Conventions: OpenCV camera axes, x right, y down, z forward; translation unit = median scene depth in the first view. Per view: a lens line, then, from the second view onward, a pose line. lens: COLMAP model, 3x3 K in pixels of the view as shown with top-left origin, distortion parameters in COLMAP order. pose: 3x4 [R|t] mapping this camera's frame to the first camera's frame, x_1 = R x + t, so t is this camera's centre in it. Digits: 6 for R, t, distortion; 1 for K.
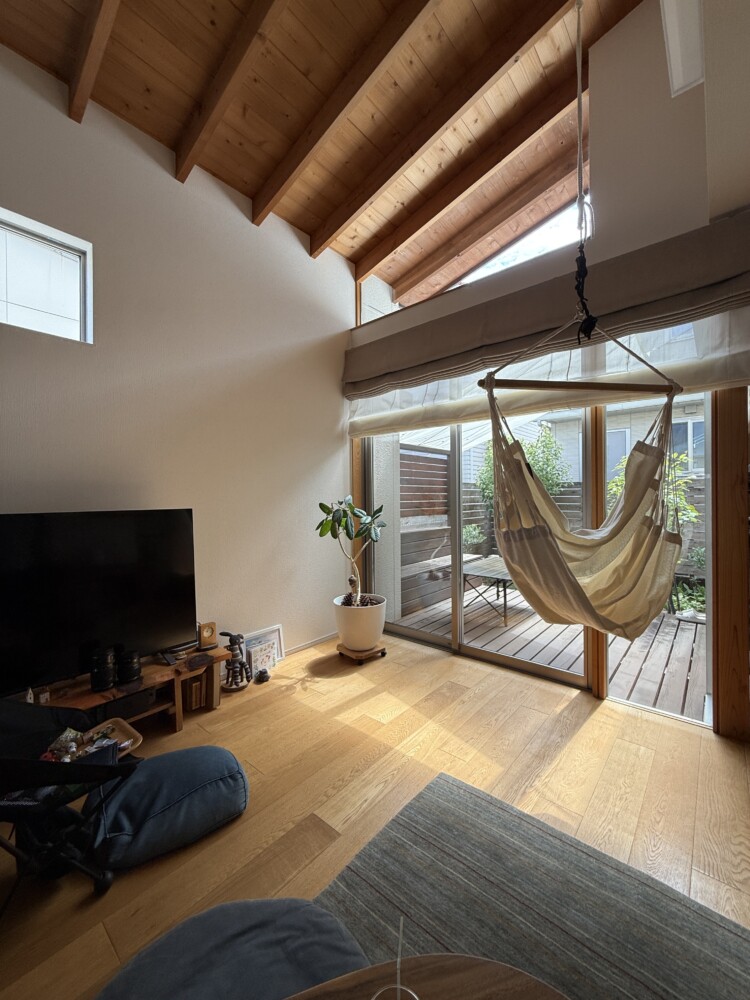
lens RADIAL K [[400.2, 0, 375.9], [0, 400.2, 495.8], [0, 0, 1]] dist [0.003717, 0.000120]
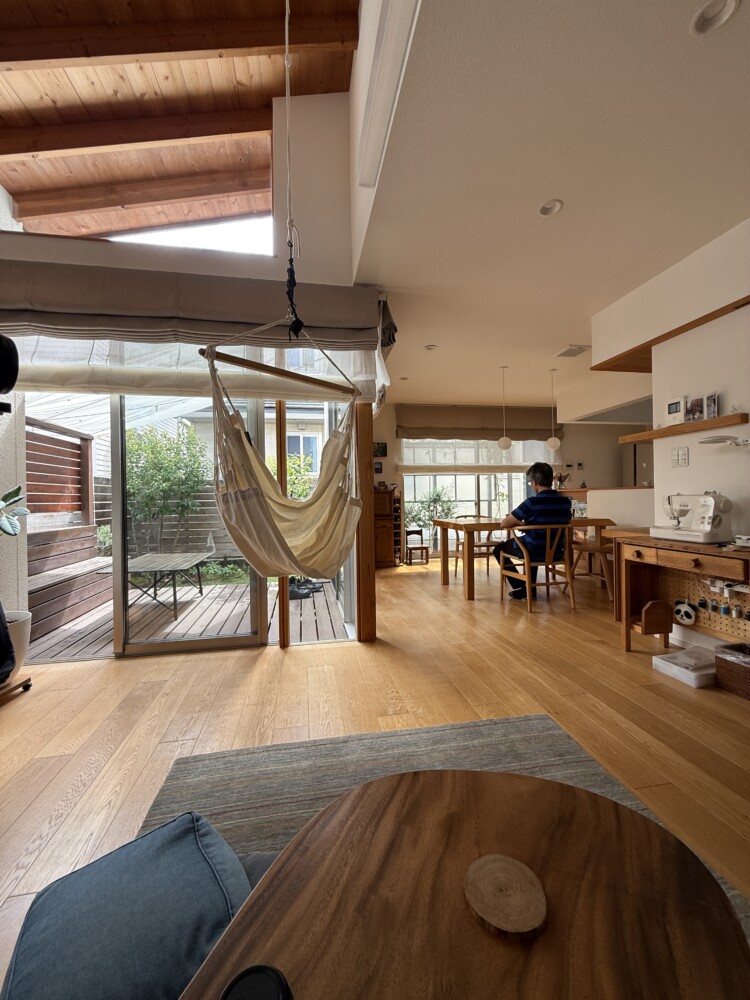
lens RADIAL K [[398.5, 0, 375.5], [0, 398.5, 497.1], [0, 0, 1]] dist [-0.001243, 0.000037]
pose [[0.628442, -0.000793, 0.777856, -0.187588], [0.010222, 0.999922, -0.007239, 0.071725], [-0.777789, 0.012500, 0.628401, 0.044797]]
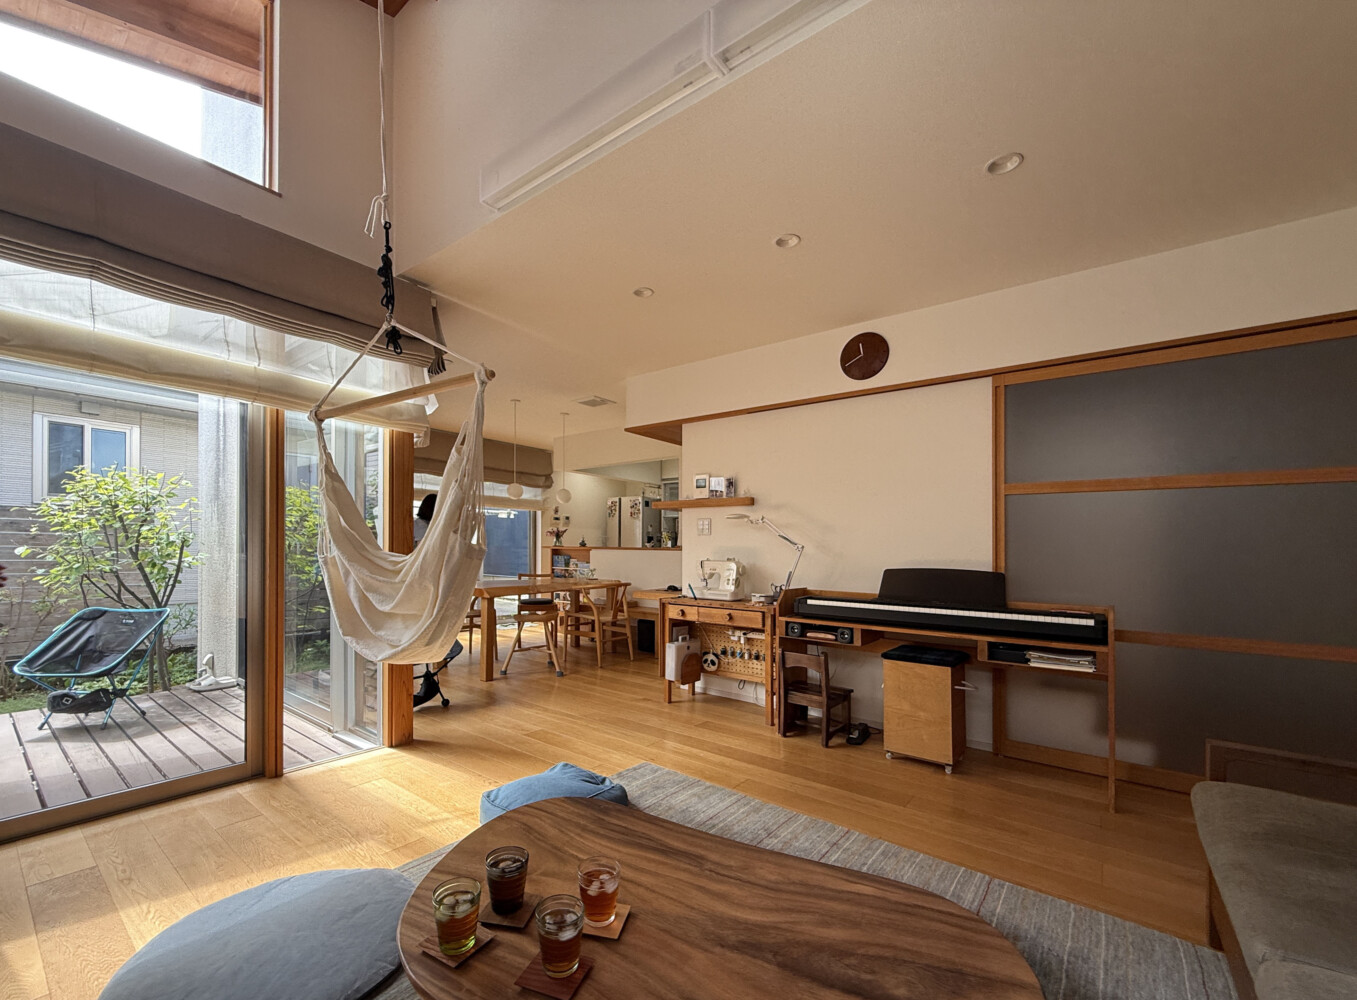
lens RADIAL K [[577.0, 0, 616.0], [0, 577.0, 539.6], [0, 0, 1]] dist [0.024919, -0.000007]
pose [[0.011370, 0.019809, 0.999739, -0.633894], [-0.007184, 0.999780, -0.019728, 0.041314], [-0.999910, -0.006958, 0.011509, 0.338432]]
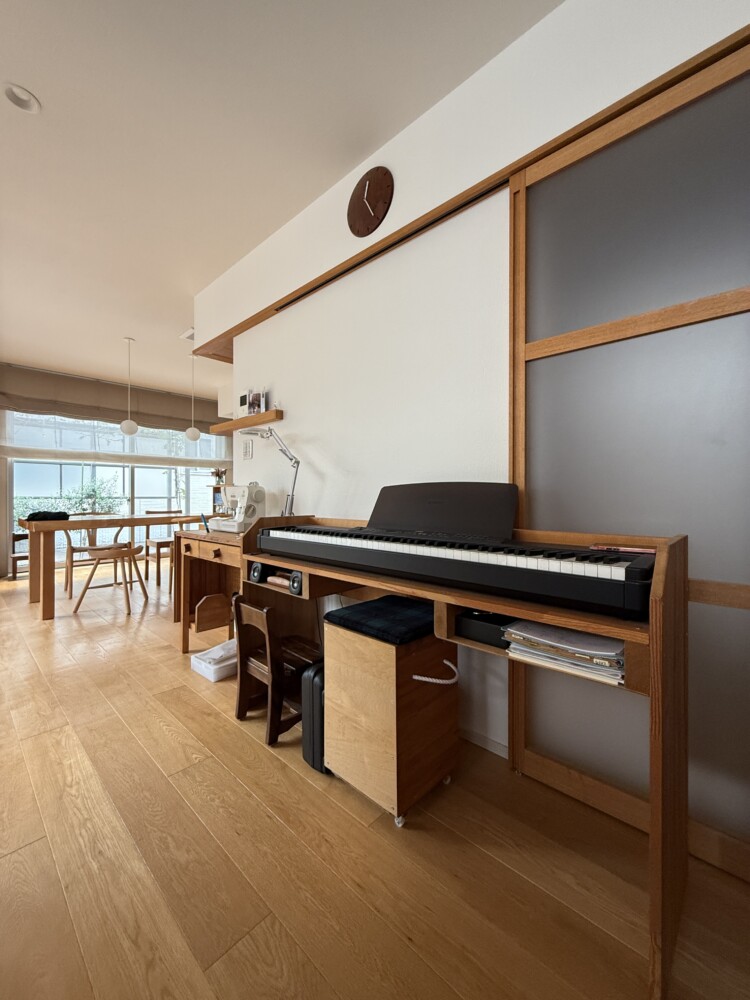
lens RADIAL K [[398.5, 0, 375.5], [0, 398.5, 497.1], [0, 0, 1]] dist [-0.001243, 0.000037]
pose [[0.042547, 0.007474, 0.999067, 0.094769], [-0.002119, 0.999970, -0.007390, 0.102171], [-0.999092, -0.001803, 0.042562, -0.322576]]
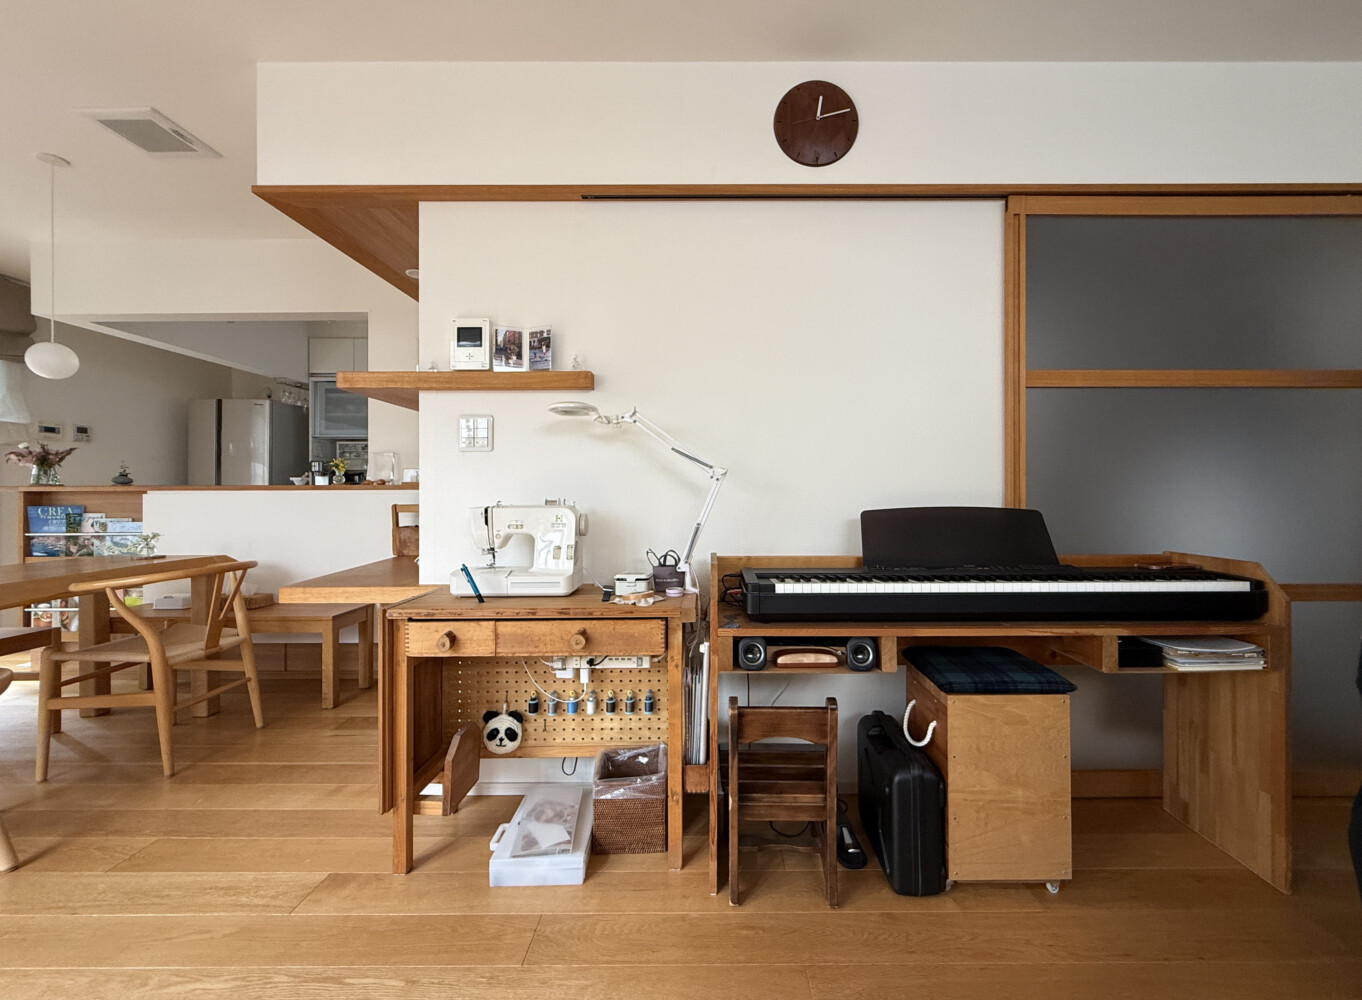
lens RADIAL K [[570.4, 0, 712.5], [0, 570.4, 492.1], [0, 0, 1]] dist [-0.000567, -0.000019]
pose [[-0.650336, 0.012915, 0.759537, 0.341164], [0.008682, 0.999917, -0.009569, 0.058902], [-0.759597, 0.000371, -0.650393, 0.356303]]
